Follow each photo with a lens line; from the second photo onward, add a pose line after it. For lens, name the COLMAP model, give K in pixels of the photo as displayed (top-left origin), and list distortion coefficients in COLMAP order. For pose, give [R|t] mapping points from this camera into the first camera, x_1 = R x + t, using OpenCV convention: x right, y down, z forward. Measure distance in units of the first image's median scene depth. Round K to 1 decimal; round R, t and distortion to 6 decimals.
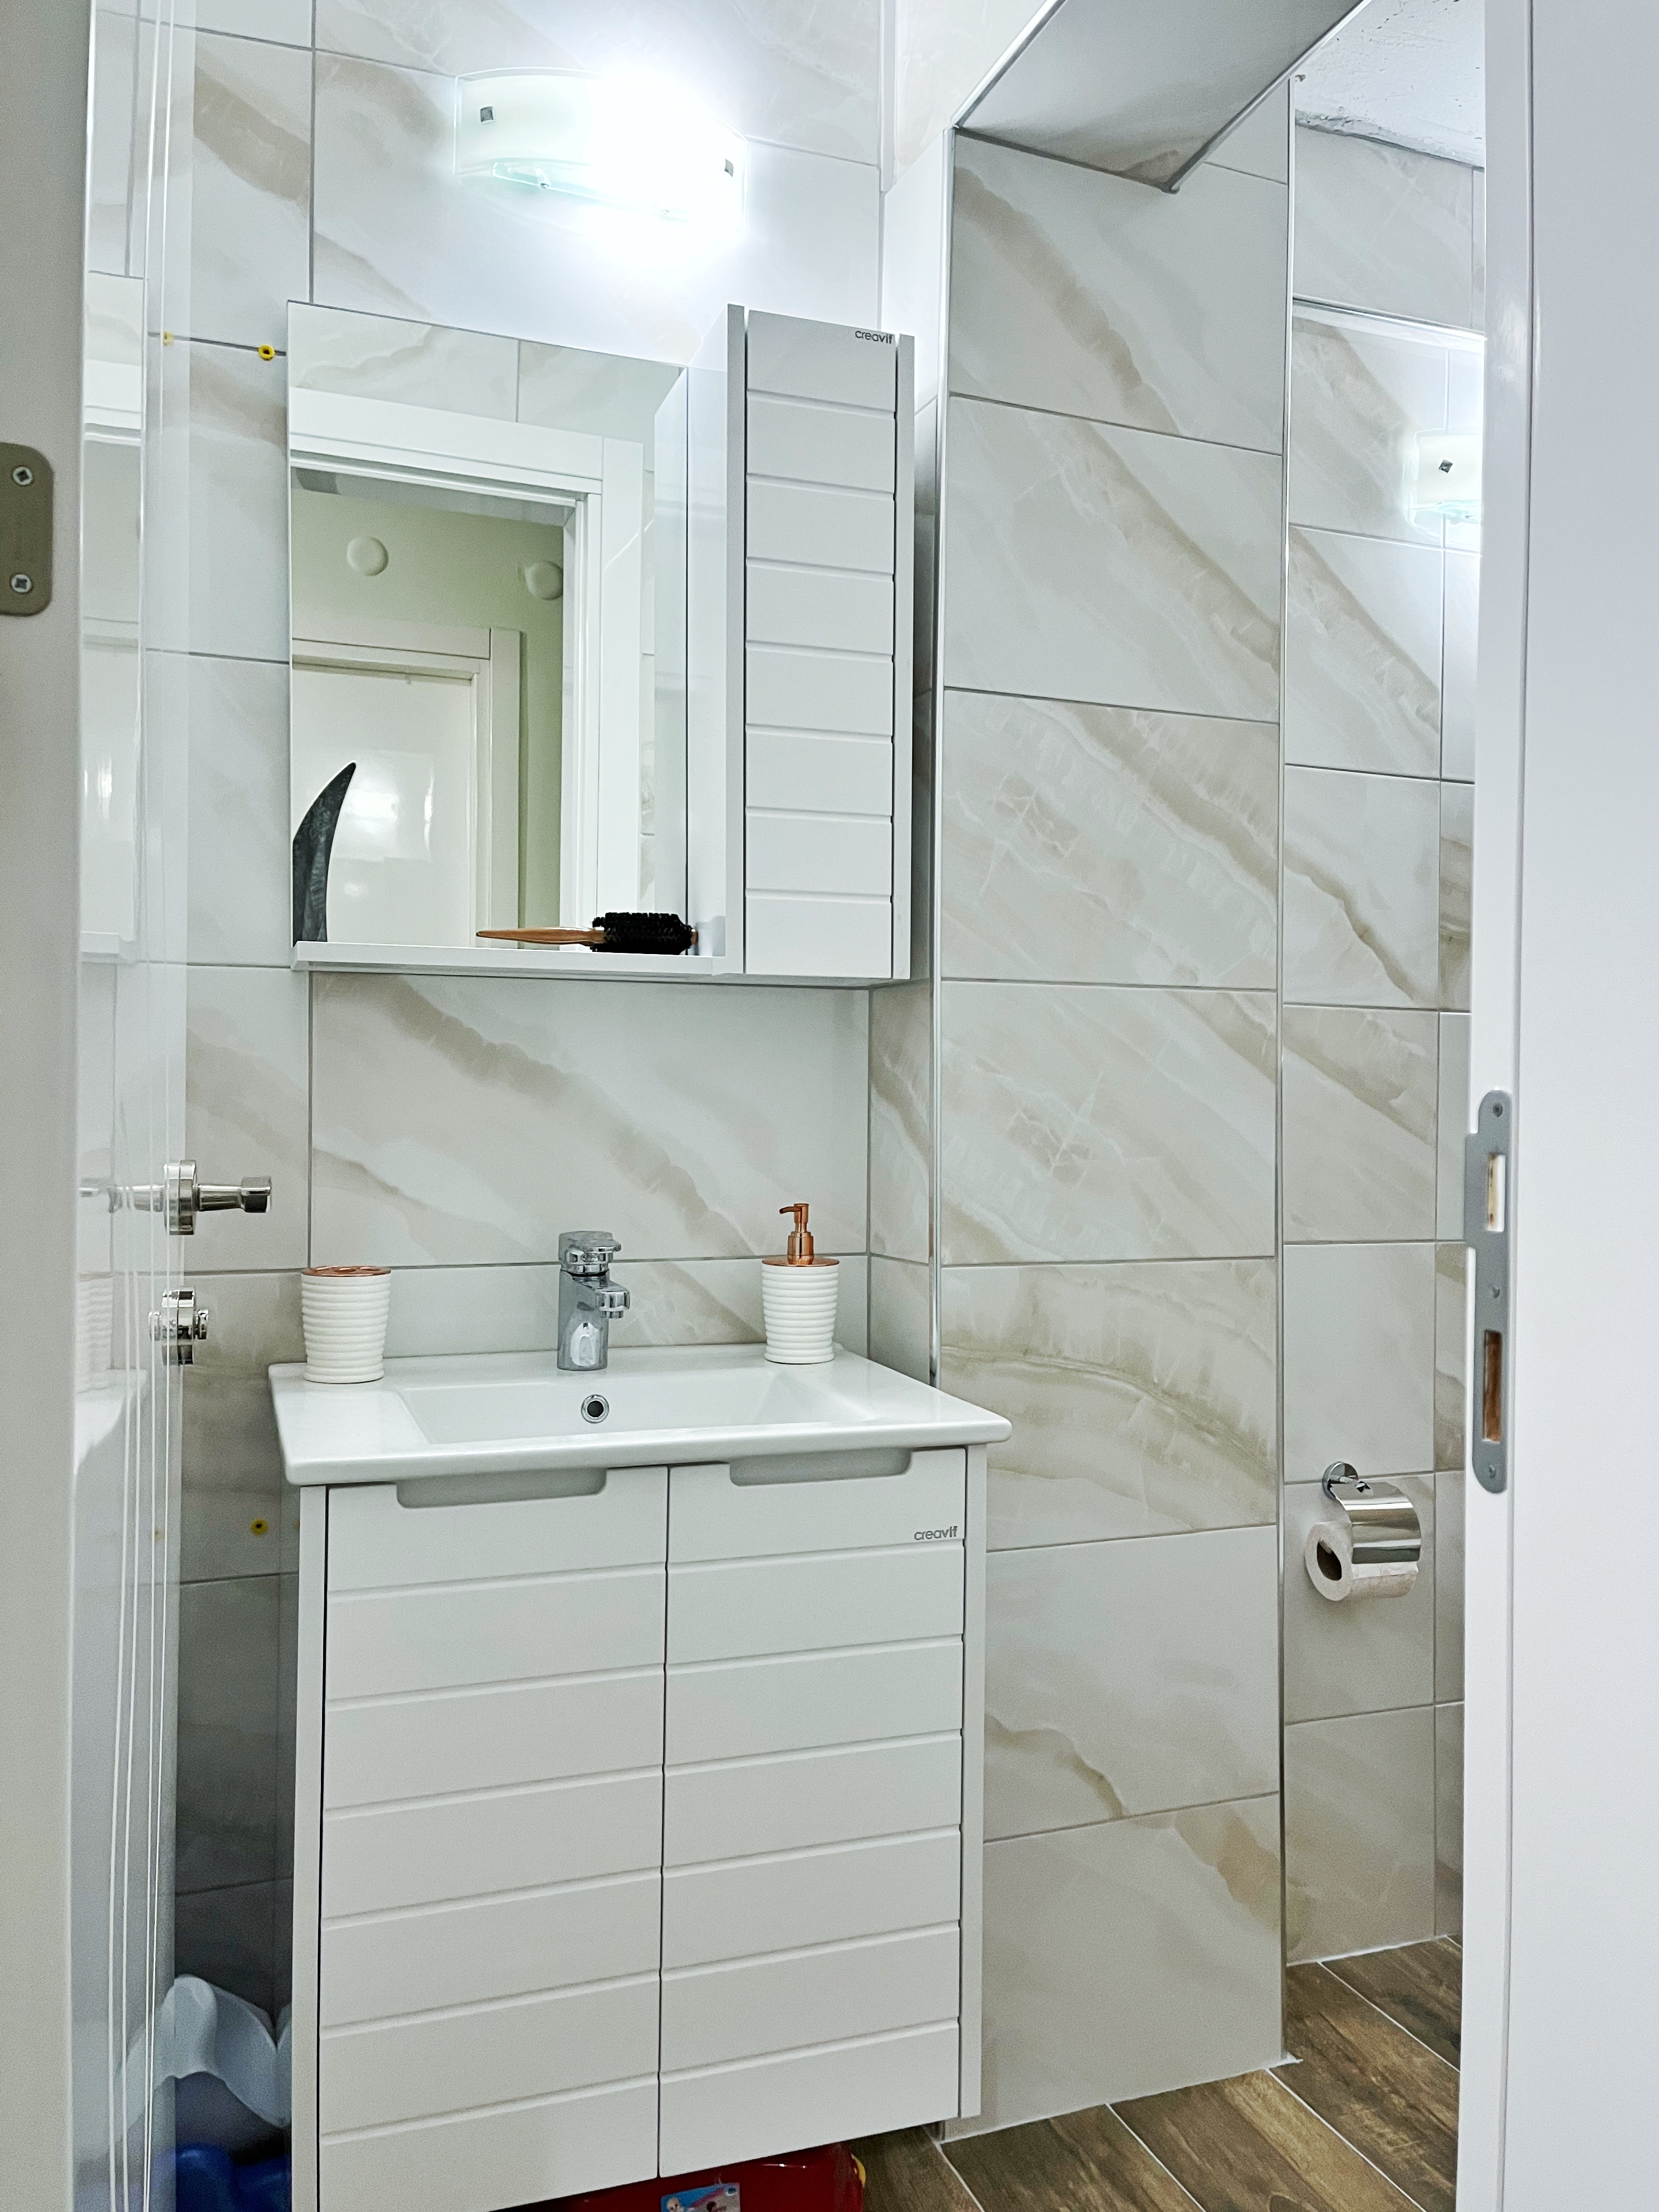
lens RADIAL K [[1680.3, 0, 843.8], [0, 1680.3, 1107.5], [0, 0, 1]] dist [0.070836, -0.083276]
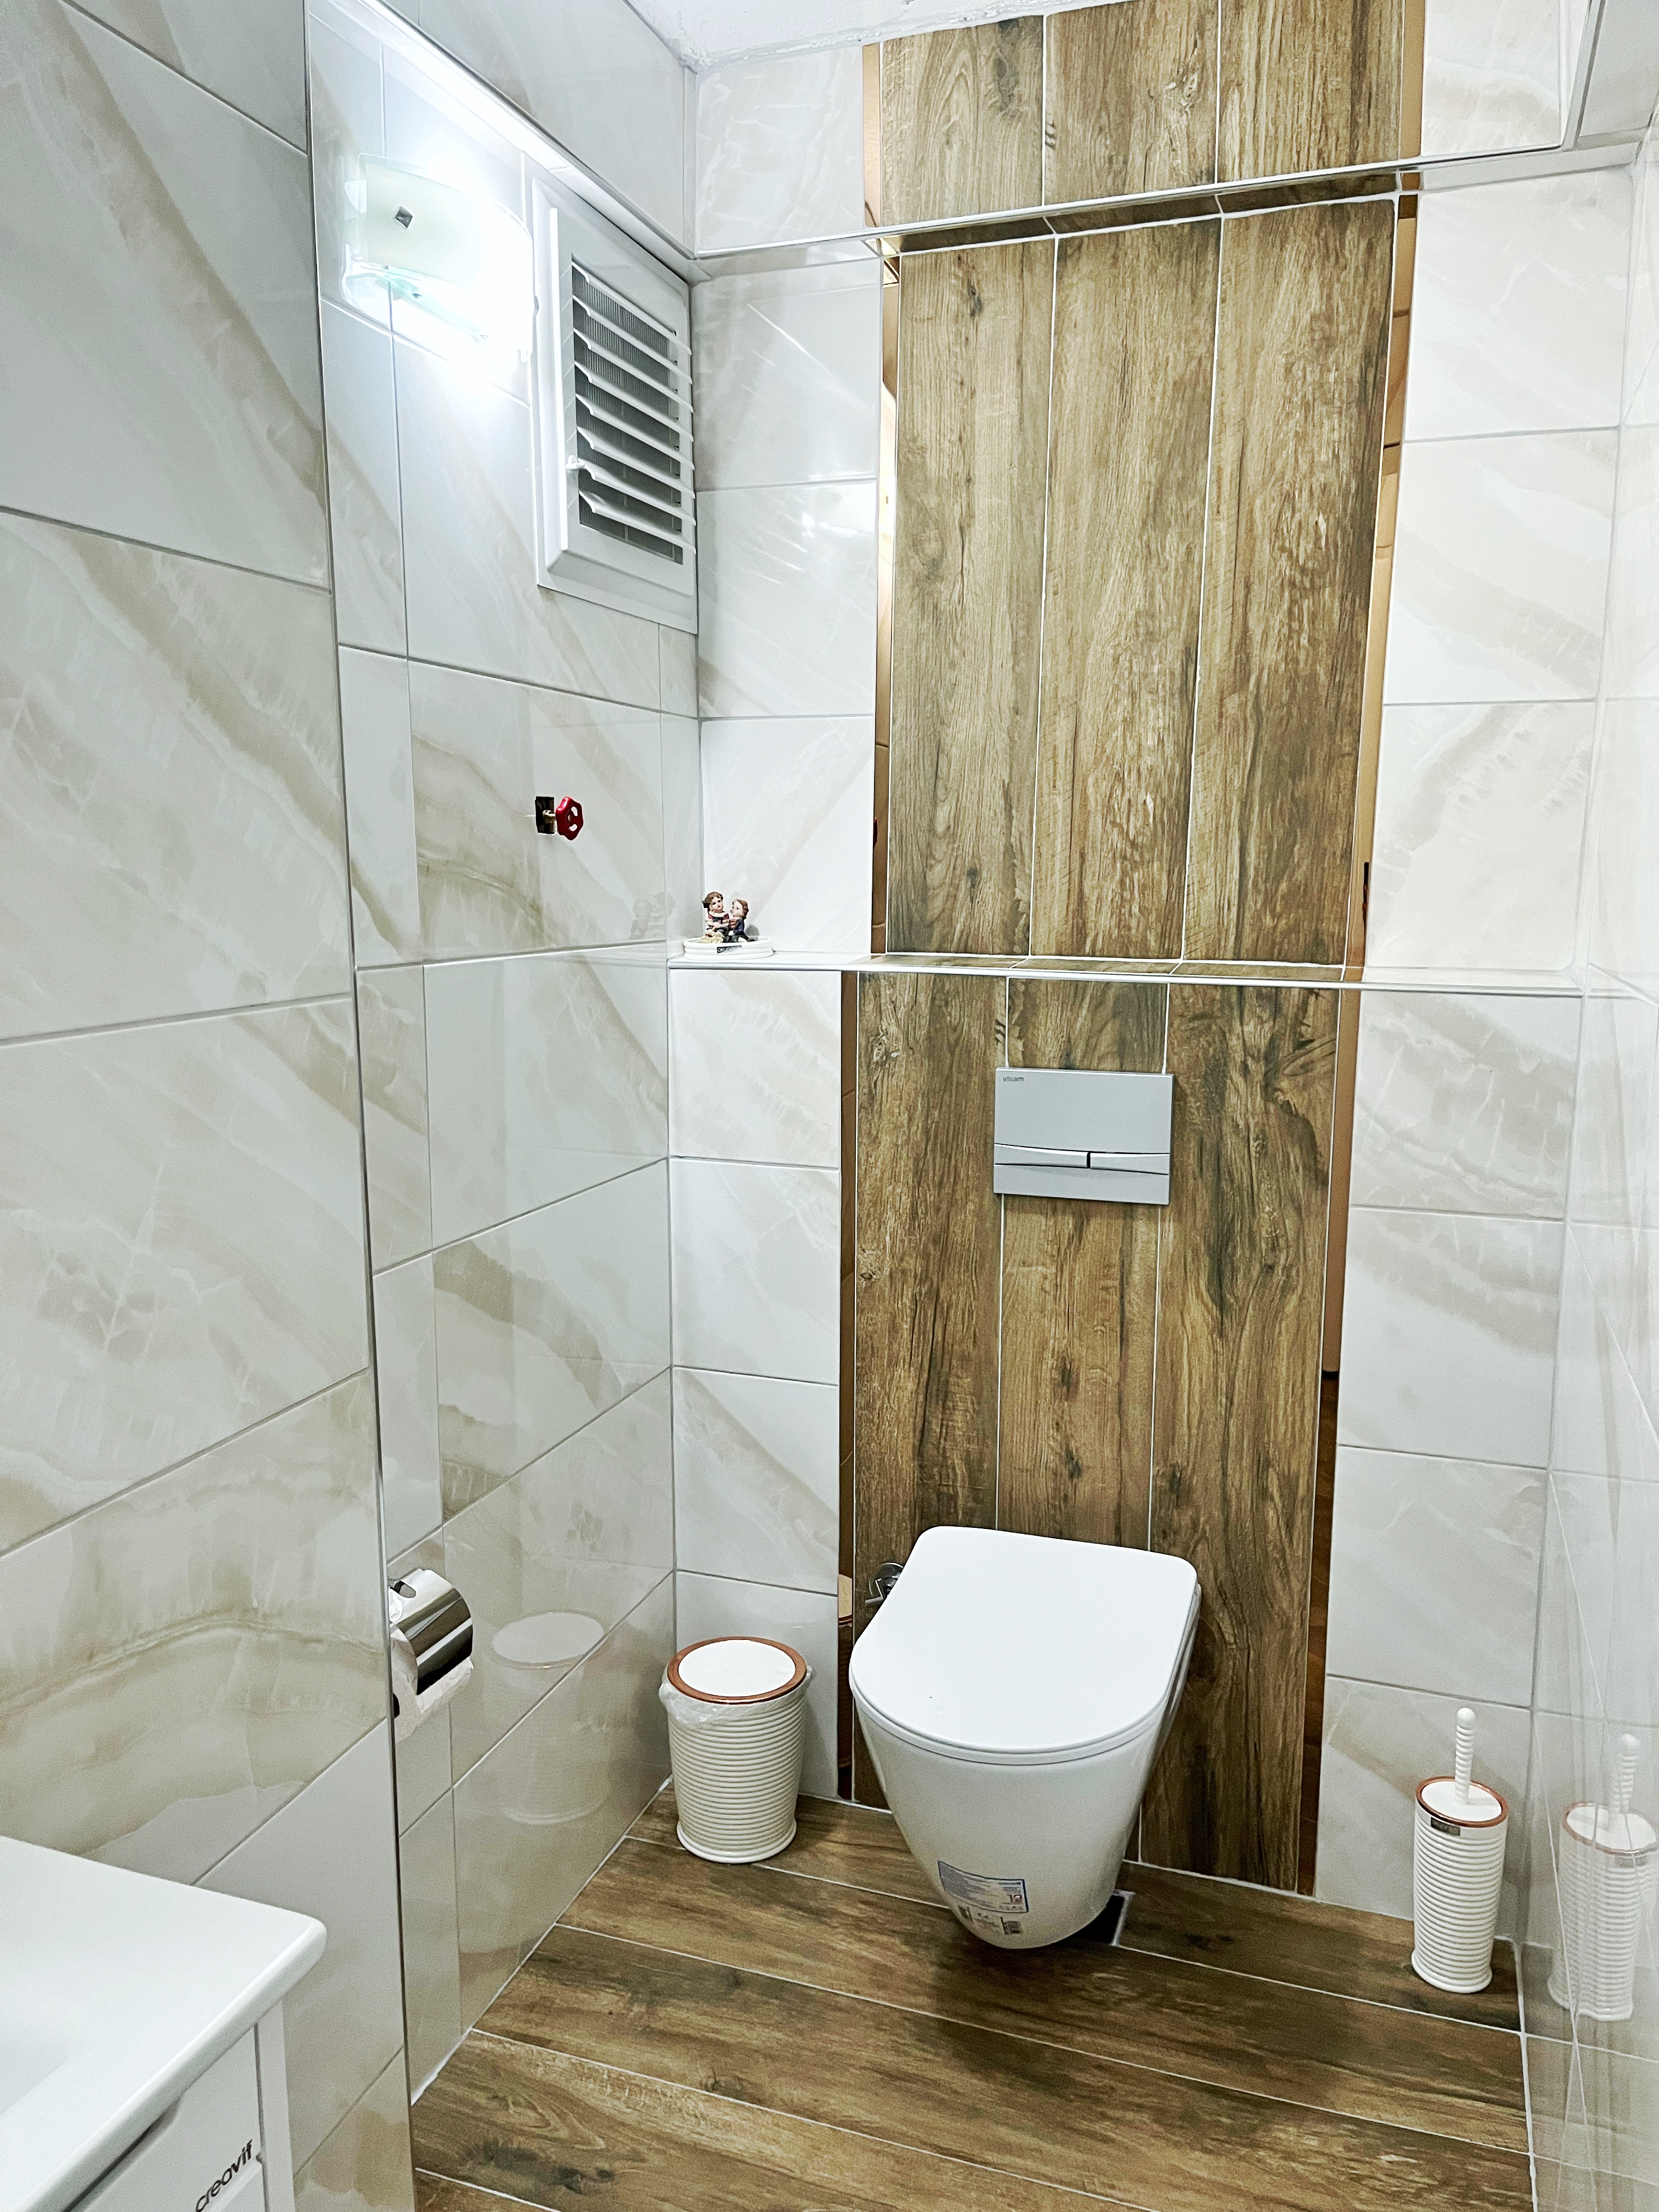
lens RADIAL K [[1680.3, 0, 858.8], [0, 1680.3, 1127.8], [0, 0, 1]] dist [0.070836, -0.083276]
pose [[0.644130, -0.125789, 0.754502, -0.146174], [0.001634, 0.986610, 0.163090, -0.134908], [-0.764914, -0.103818, 0.635710, 0.420720]]
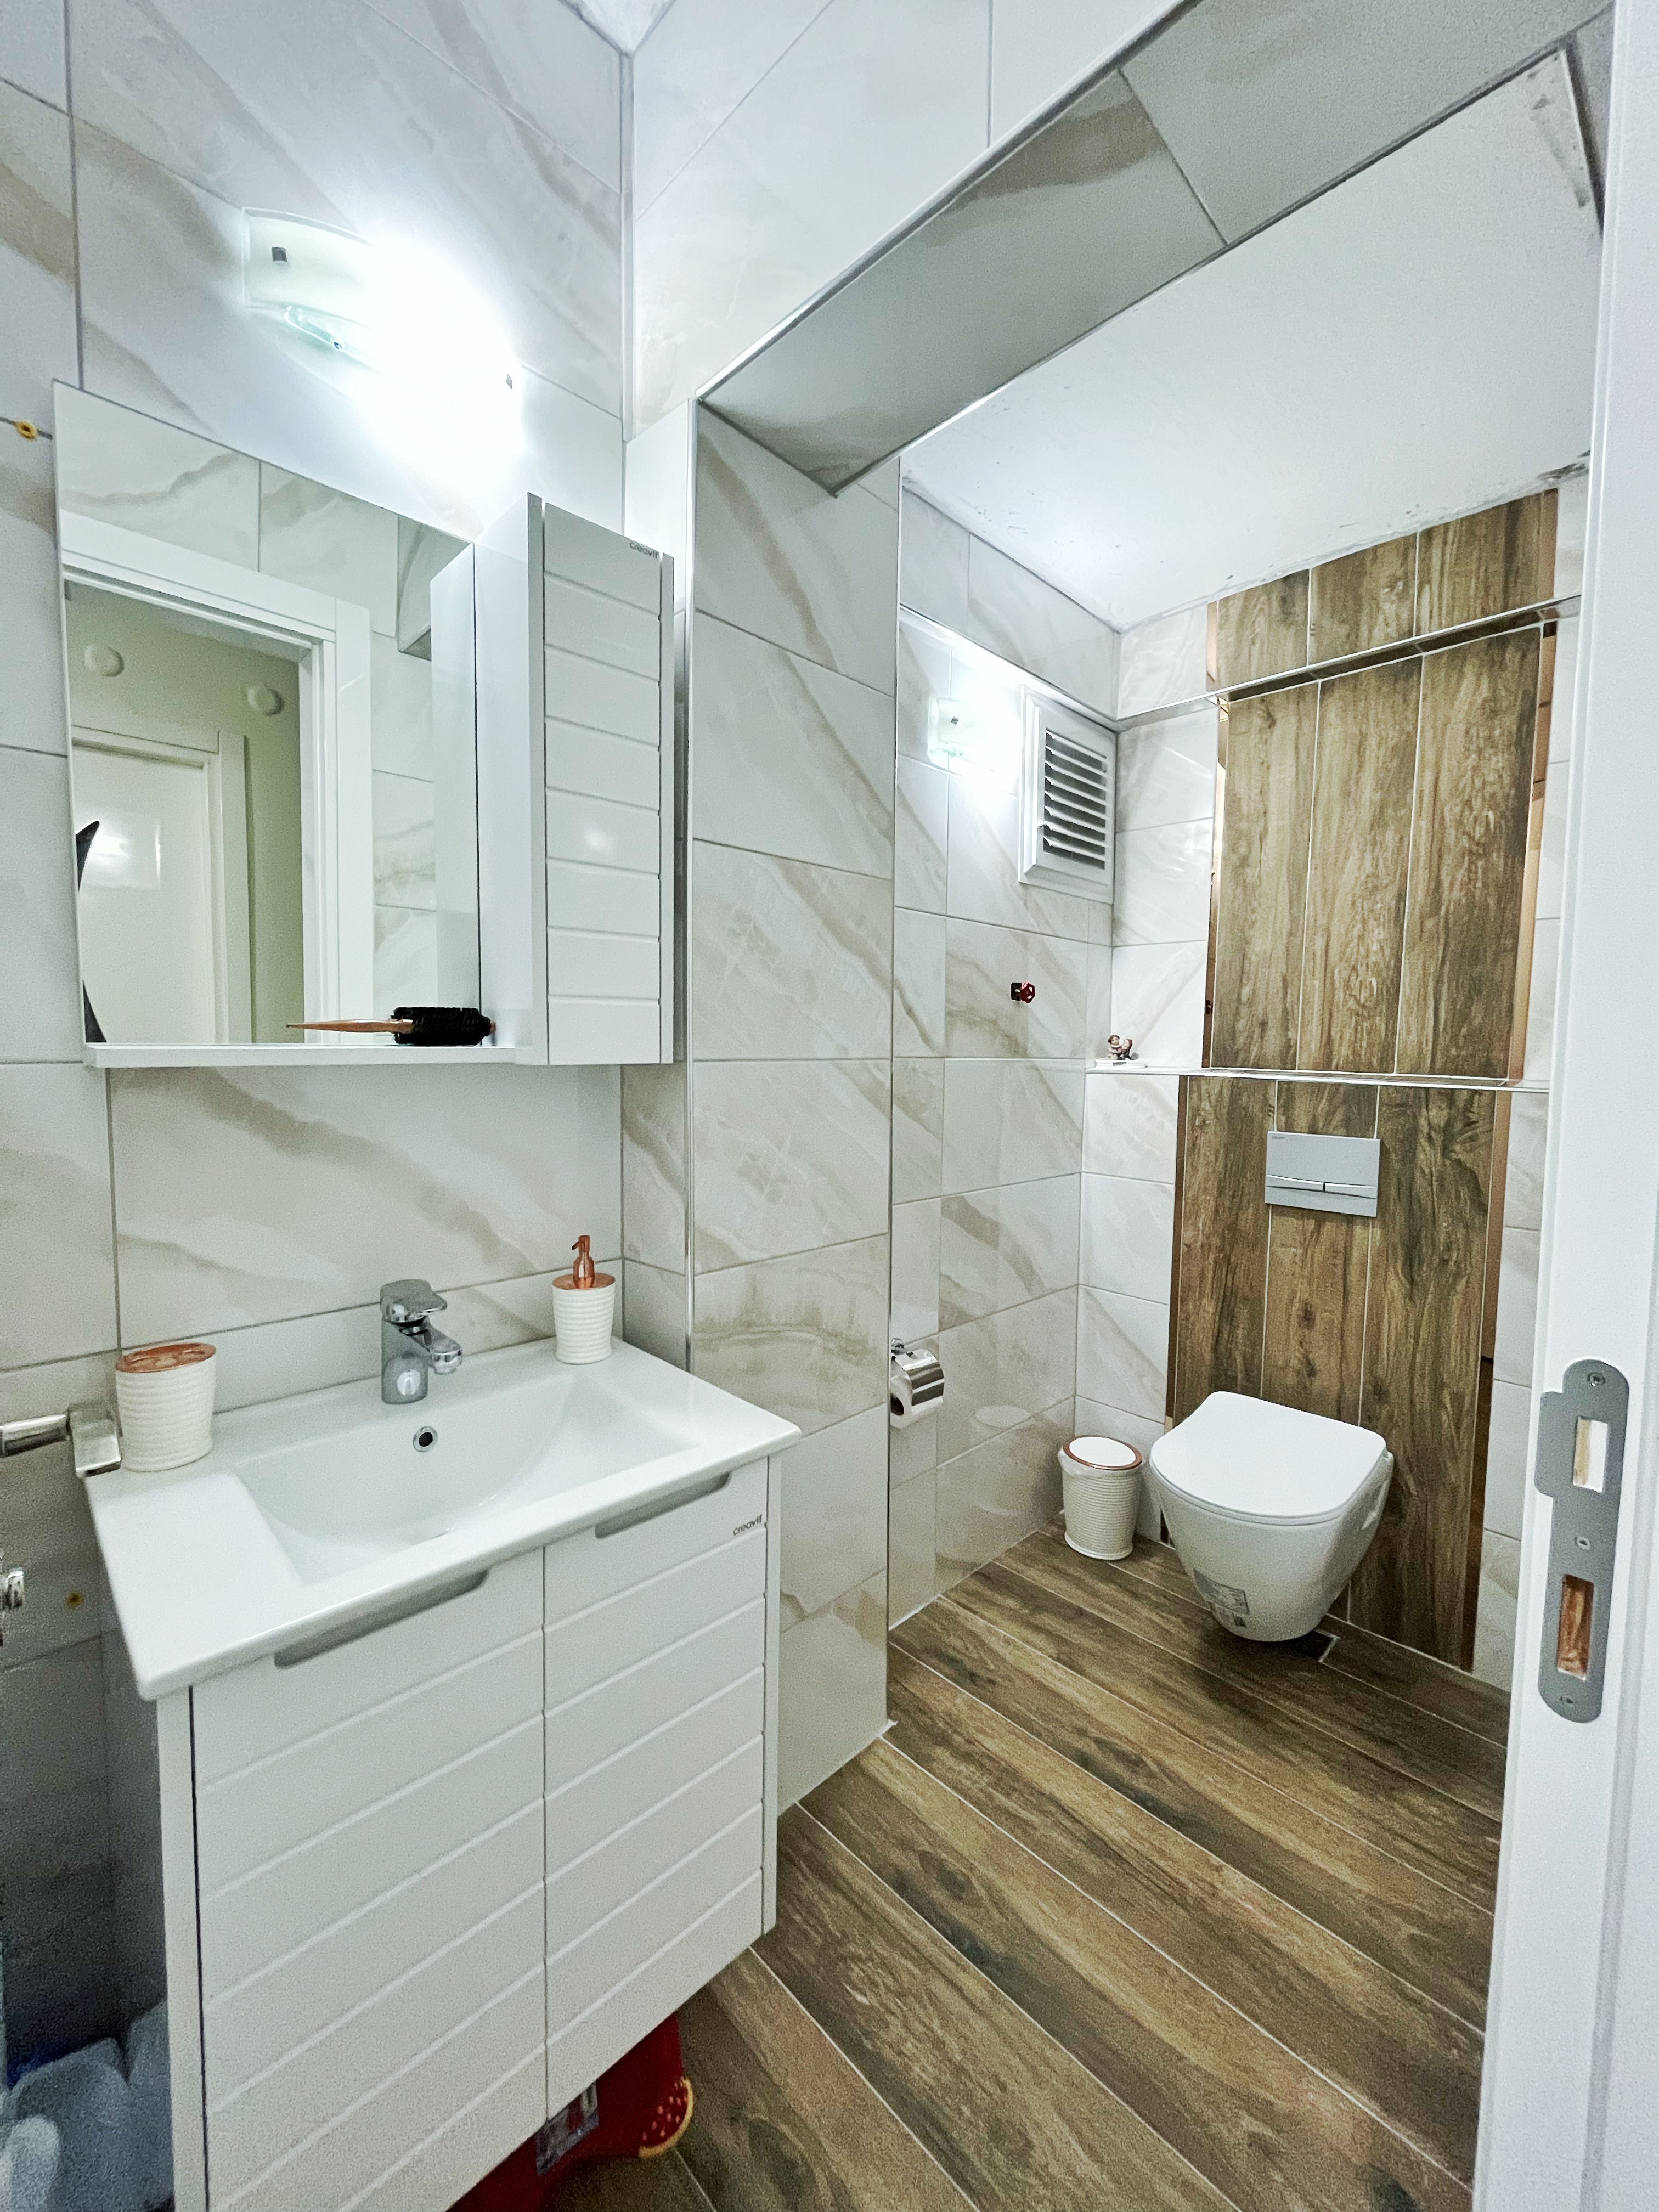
lens RADIAL K [[904.1, 0, 842.7], [0, 904.1, 1101.0], [0, 0, 1]] dist [-0.003230, 0.000952]
pose [[0.914699, -0.021481, 0.403563, -0.117166], [-0.005525, 0.997828, 0.065635, -0.088993], [-0.404097, -0.062266, 0.912594, 0.290882]]
